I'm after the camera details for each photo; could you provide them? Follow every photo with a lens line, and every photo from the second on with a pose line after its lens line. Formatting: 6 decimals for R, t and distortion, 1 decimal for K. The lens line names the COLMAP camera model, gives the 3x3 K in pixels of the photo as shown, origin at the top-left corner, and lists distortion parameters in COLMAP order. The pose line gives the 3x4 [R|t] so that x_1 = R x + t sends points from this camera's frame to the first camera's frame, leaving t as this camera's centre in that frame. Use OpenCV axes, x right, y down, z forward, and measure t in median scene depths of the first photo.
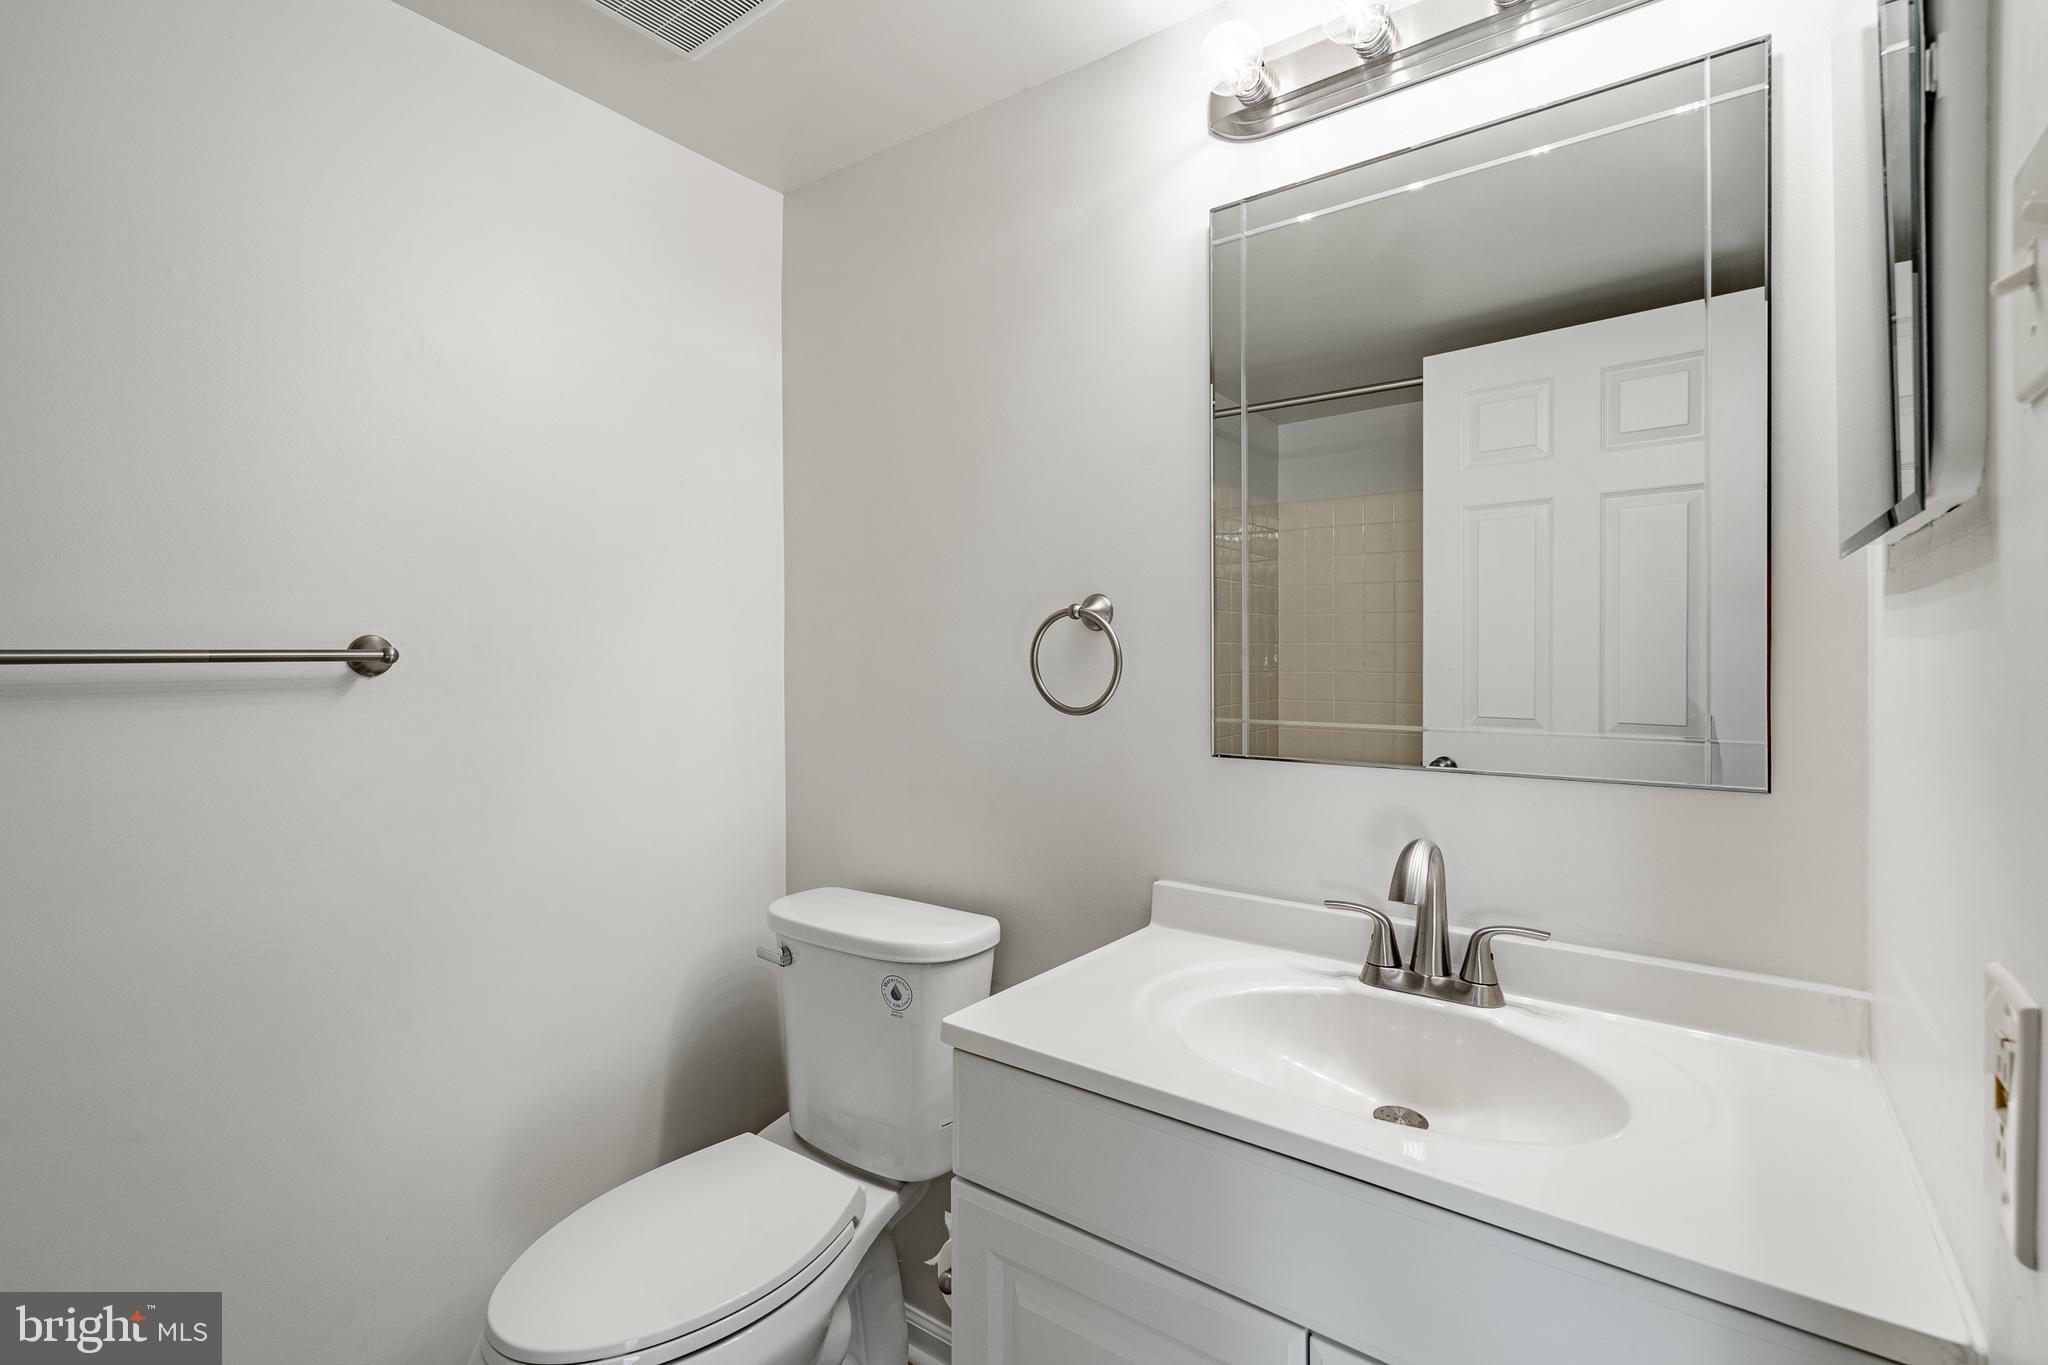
lens RADIAL K [[959.9, 0, 1015.8], [0, 959.9, 659.4], [0, 0, 1]] dist [-0.035001, -0.000087]
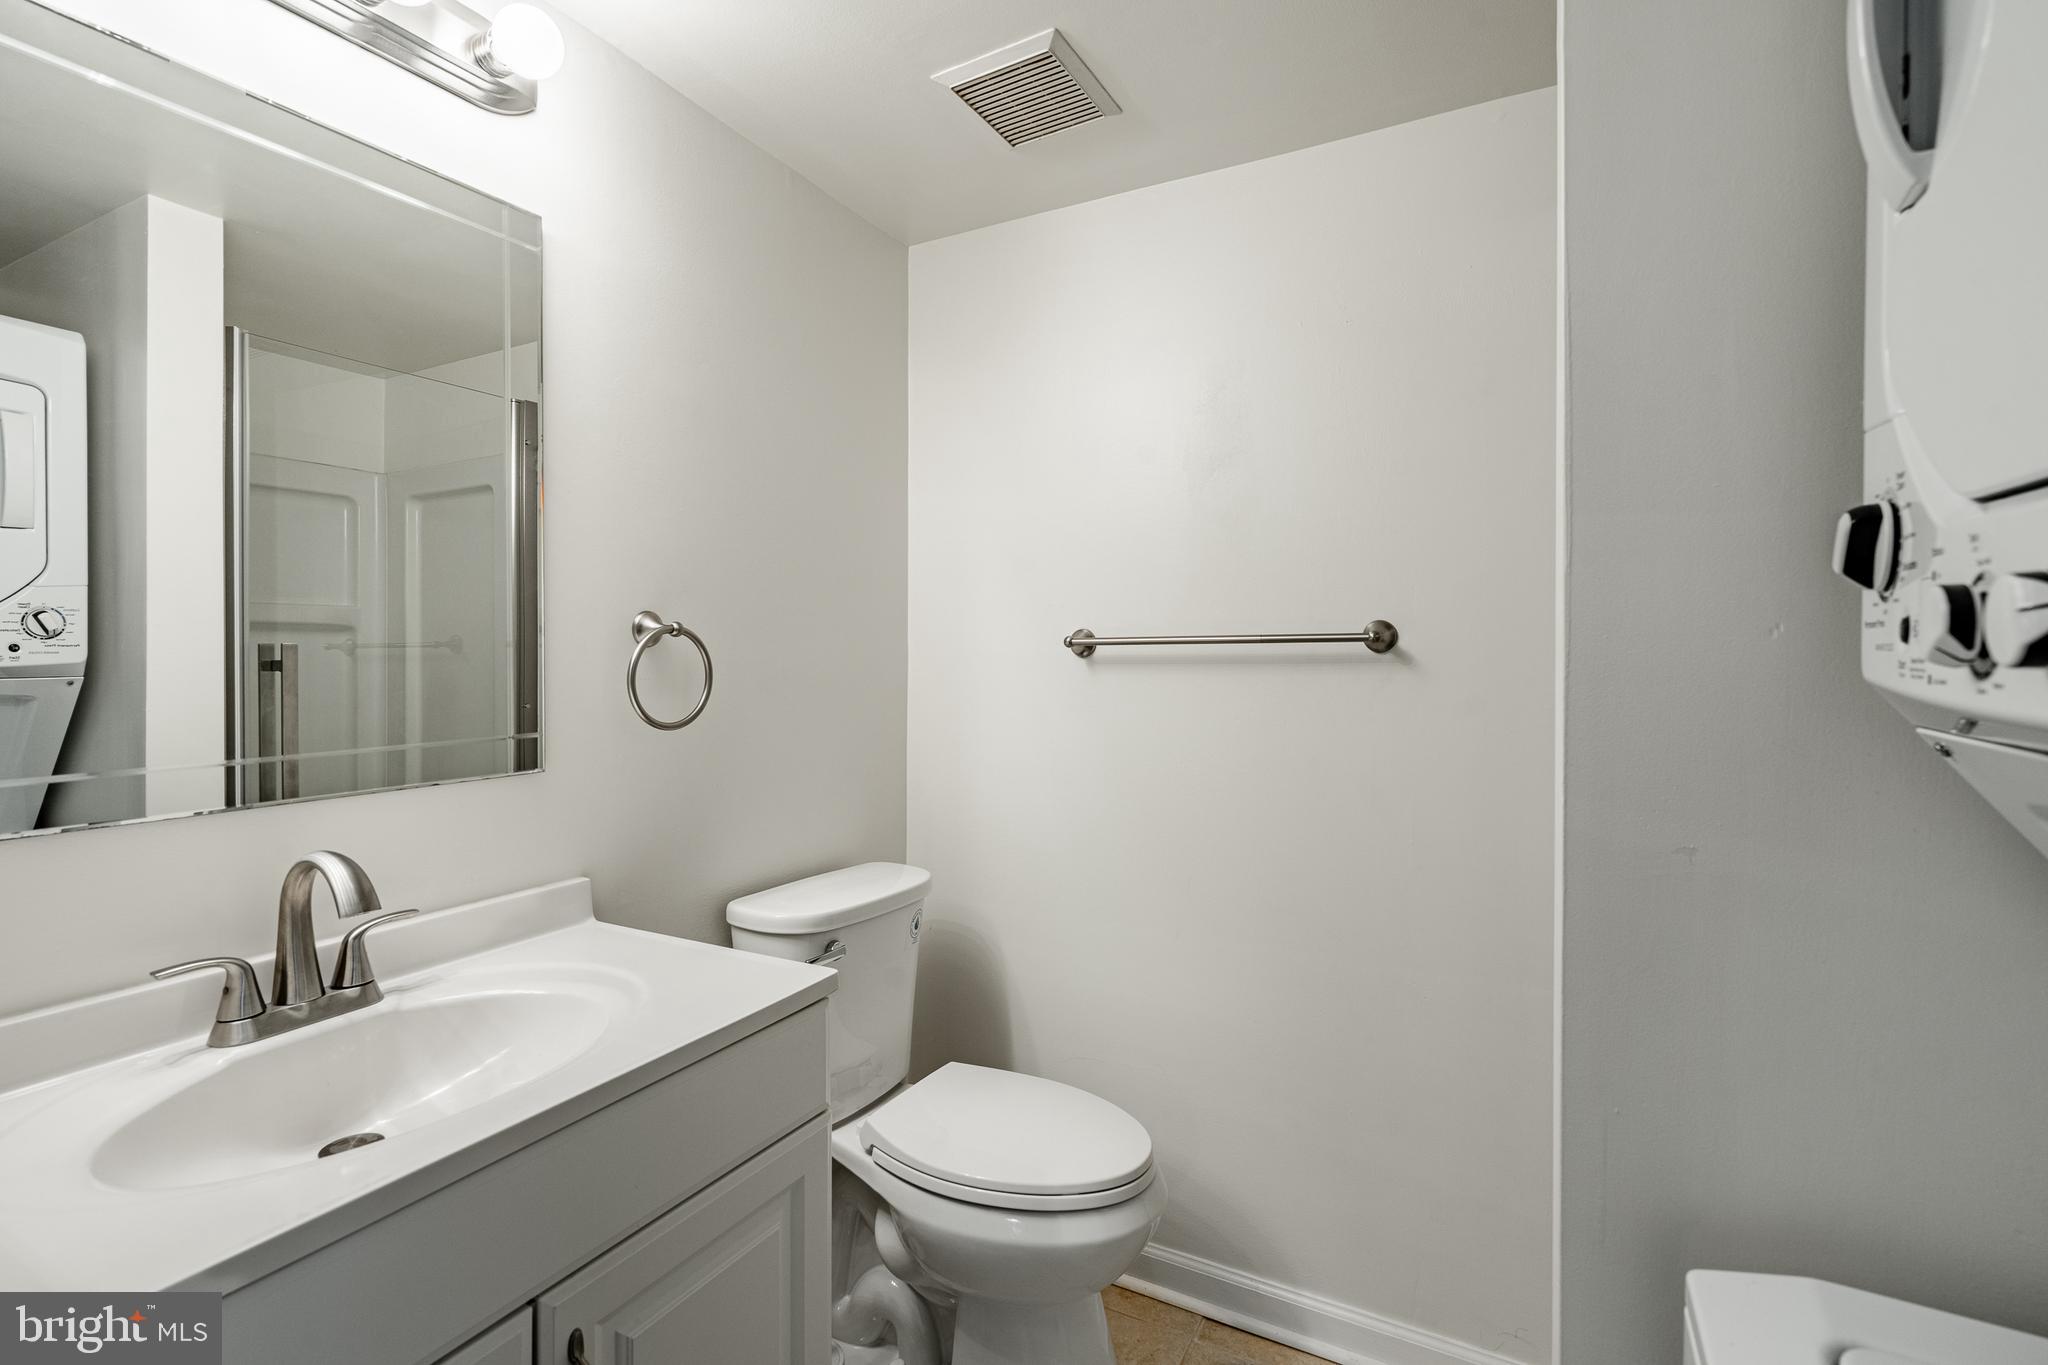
lens RADIAL K [[959.9, 0, 1015.8], [0, 959.9, 659.4], [0, 0, 1]] dist [-0.035001, -0.000087]
pose [[-0.174160, -0.006405, 0.984696, -0.620162], [0.020141, 0.999746, 0.010065, 0.001580], [-0.984511, 0.021585, -0.173987, 0.489076]]
